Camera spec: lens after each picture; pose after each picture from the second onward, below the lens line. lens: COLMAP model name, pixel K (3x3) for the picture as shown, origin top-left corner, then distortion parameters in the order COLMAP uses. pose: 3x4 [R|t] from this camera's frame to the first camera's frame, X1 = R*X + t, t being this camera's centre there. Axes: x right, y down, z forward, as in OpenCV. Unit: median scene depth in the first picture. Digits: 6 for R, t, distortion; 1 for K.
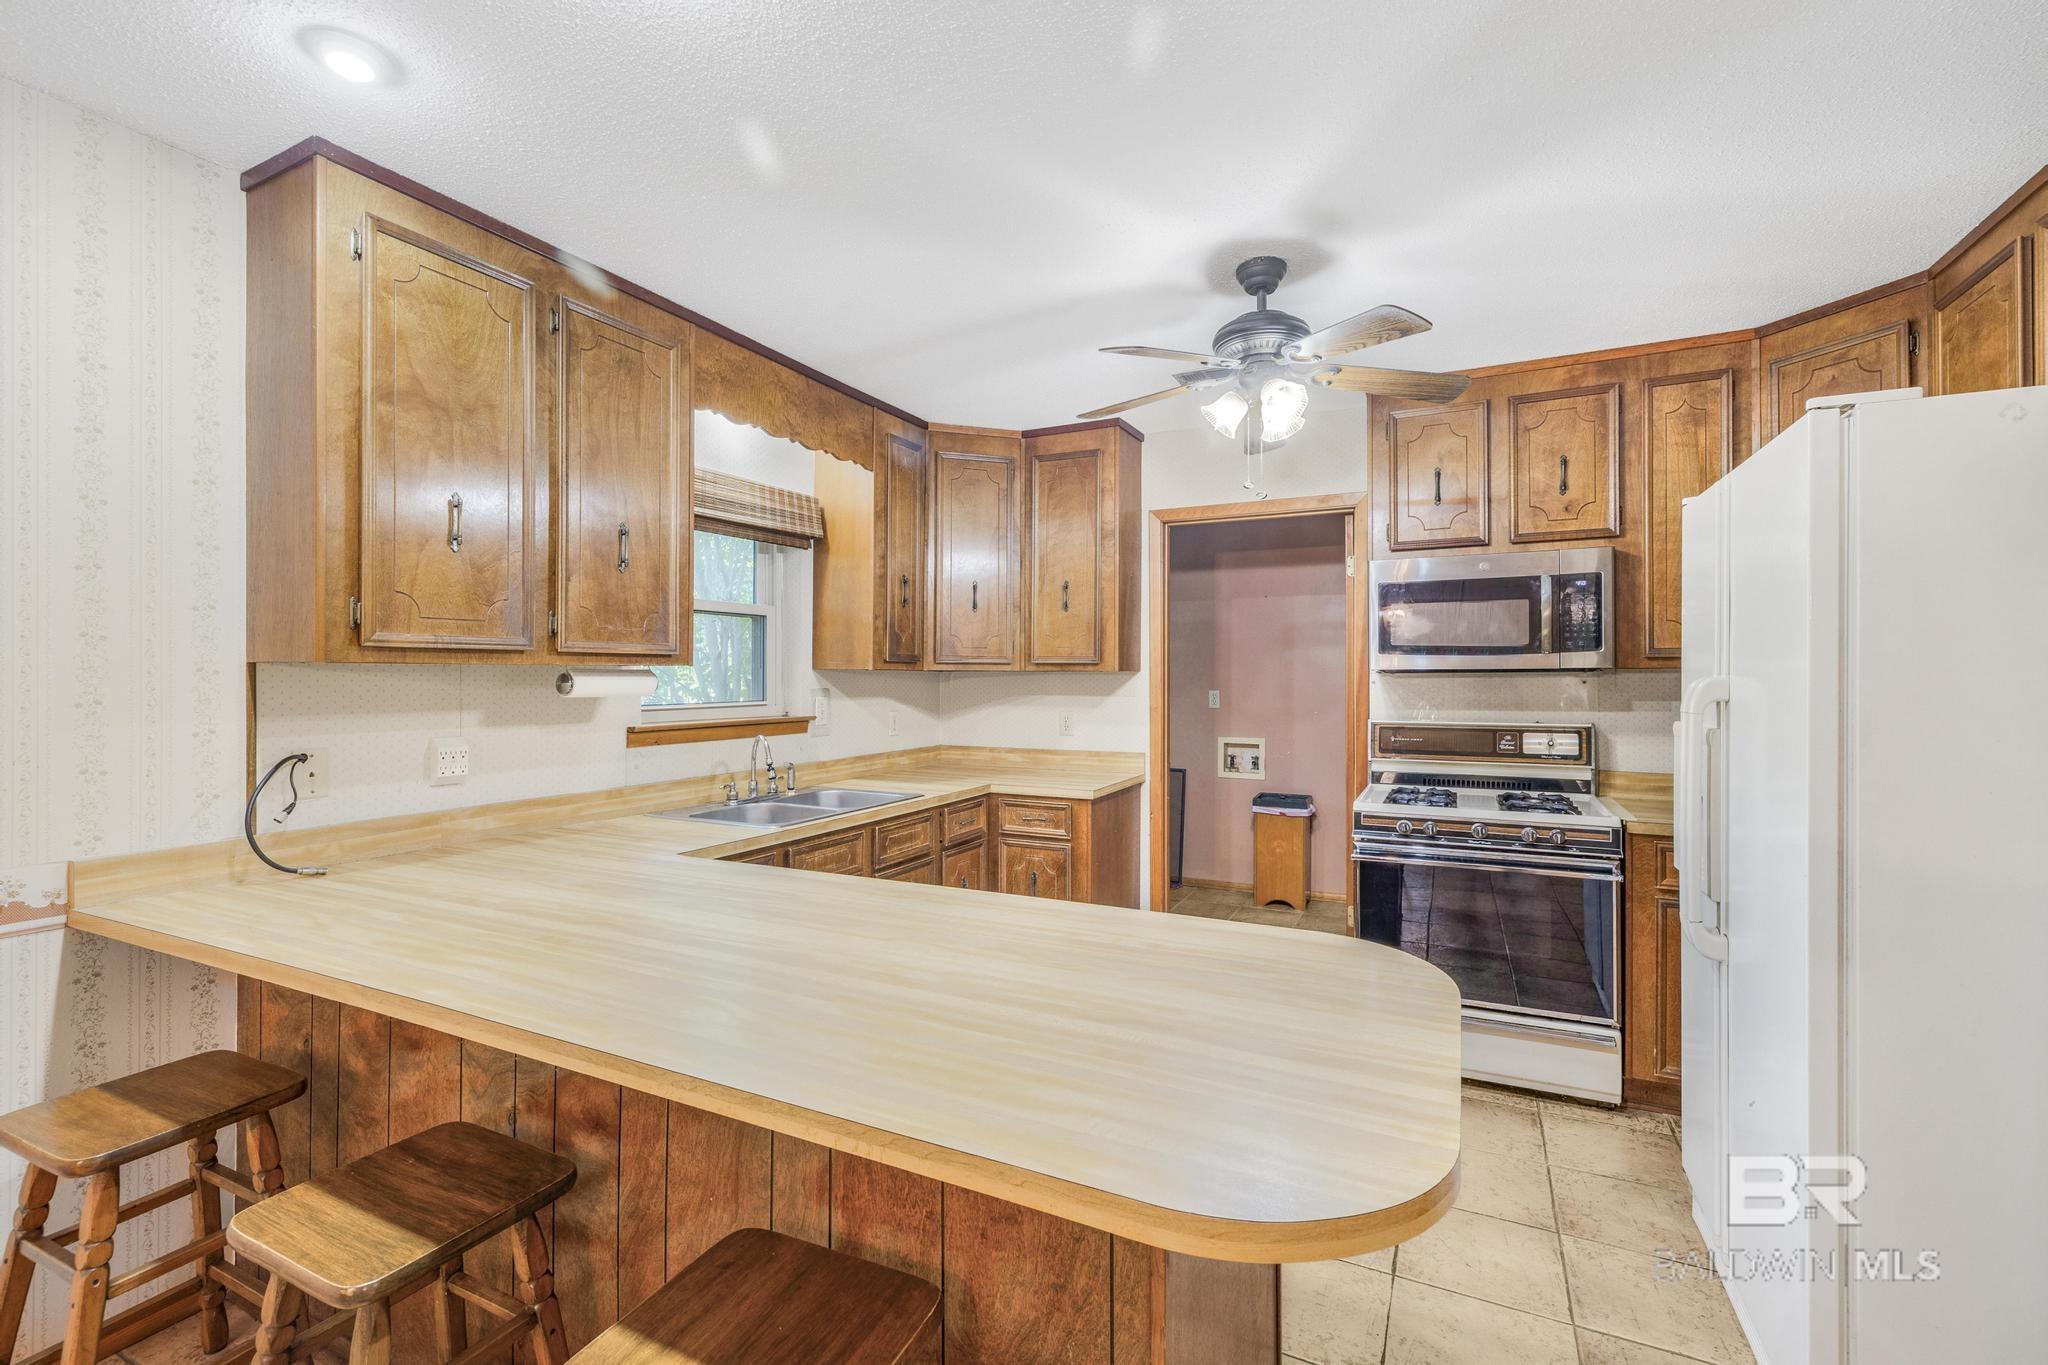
lens RADIAL K [[876.9, 0, 1018.7], [0, 876.9, 672.5], [0, 0, 1]] dist [0.006090, -0.001058]
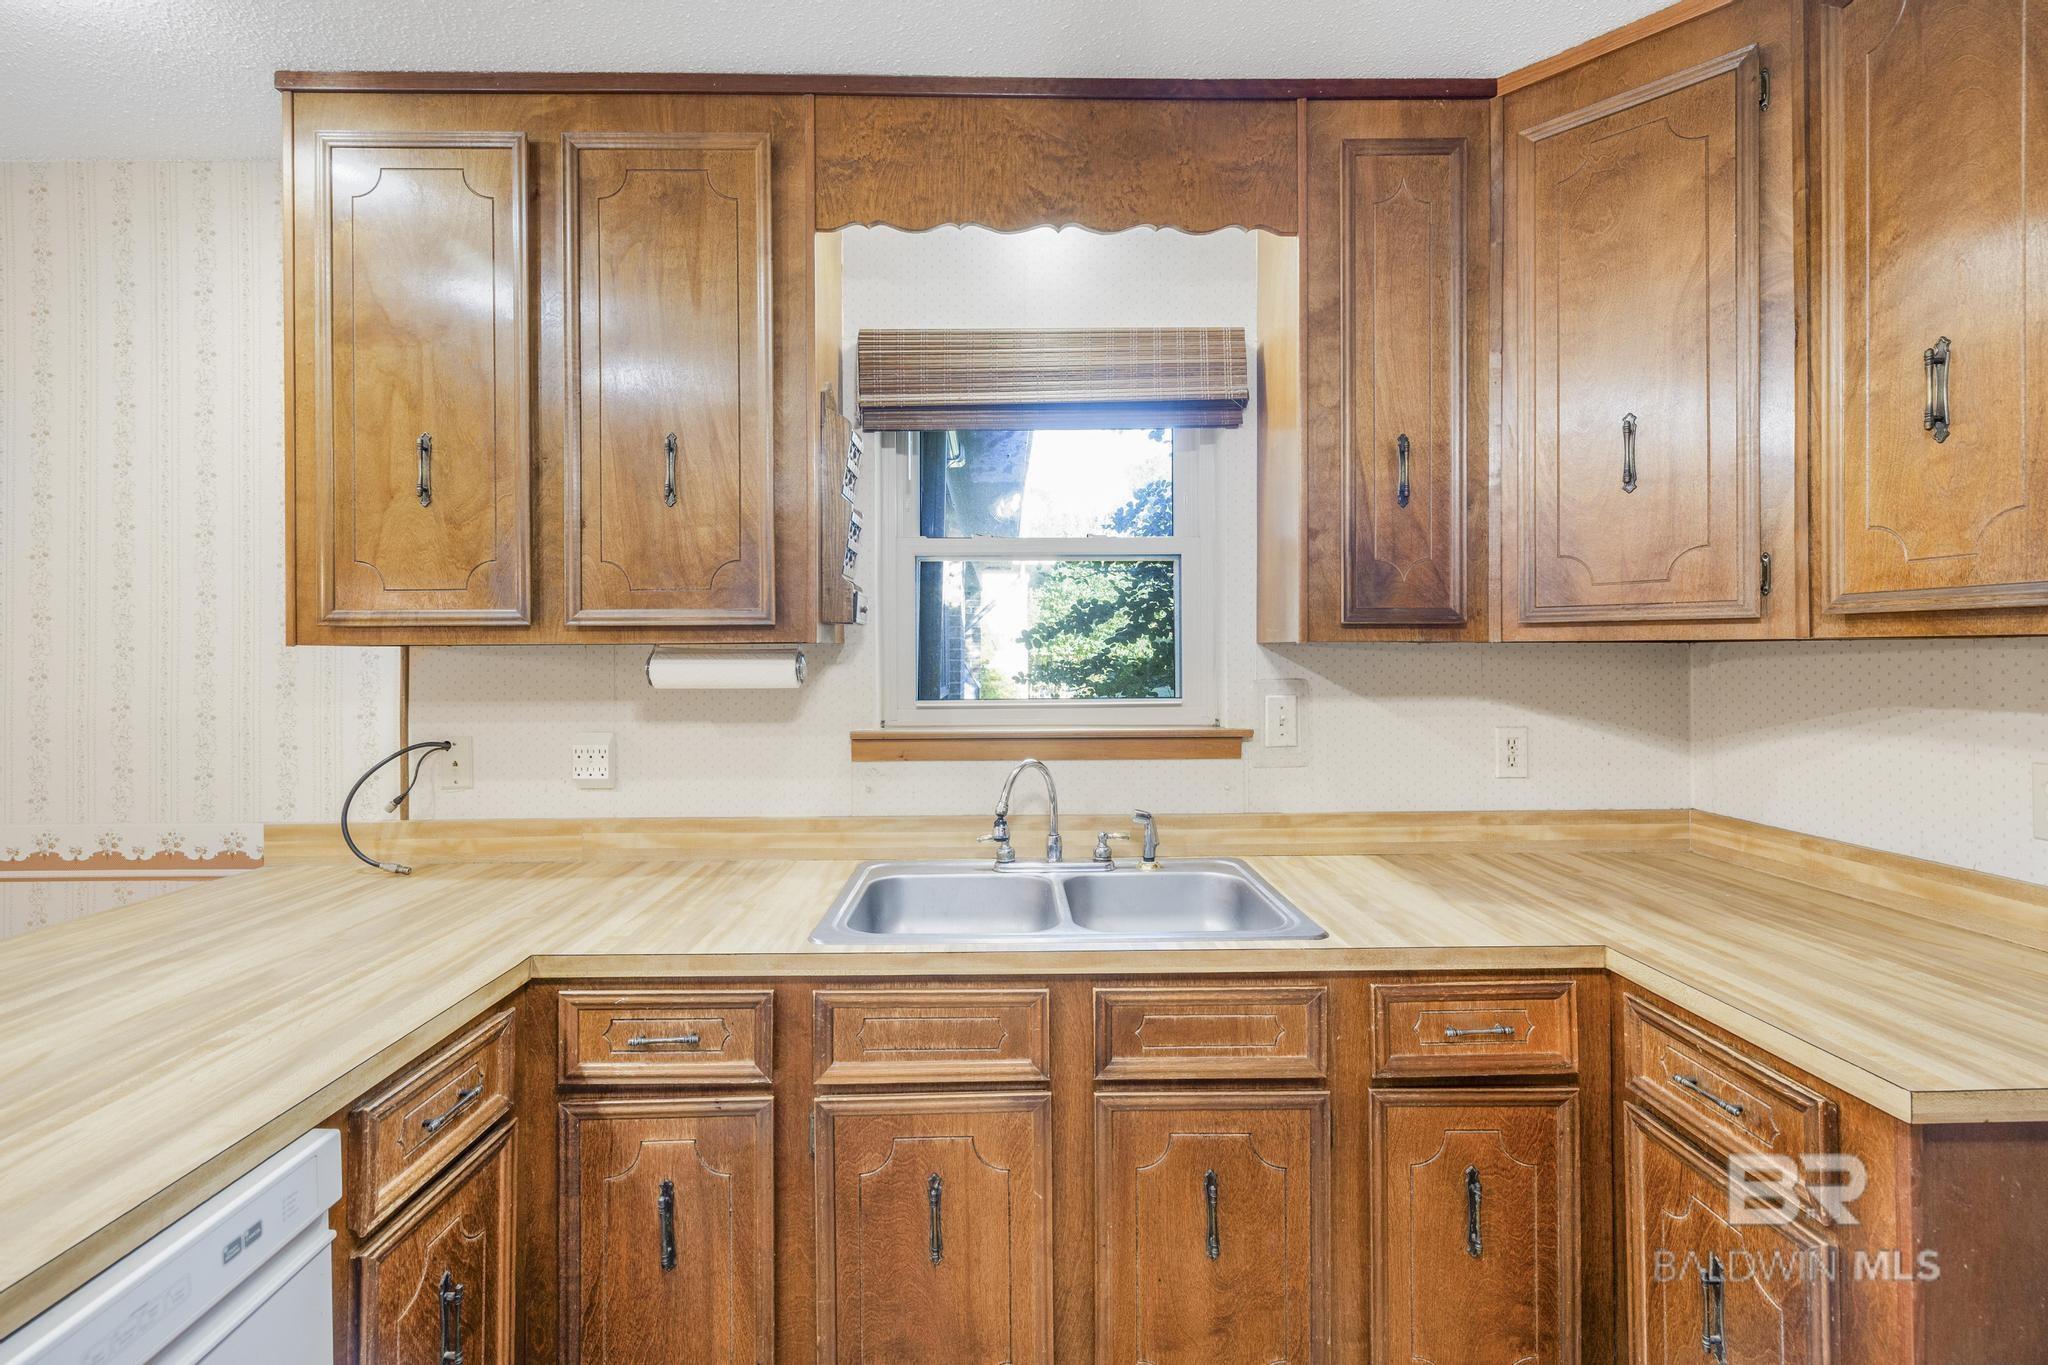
lens RADIAL K [[876.9, 0, 1031.2], [0, 876.9, 655.2], [0, 0, 1]] dist [0.006090, -0.001058]
pose [[0.471276, -0.006263, -0.881964, 0.192454], [0.008383, 0.999961, -0.002622, 0.003447], [0.881946, -0.006157, 0.471310, 0.643039]]
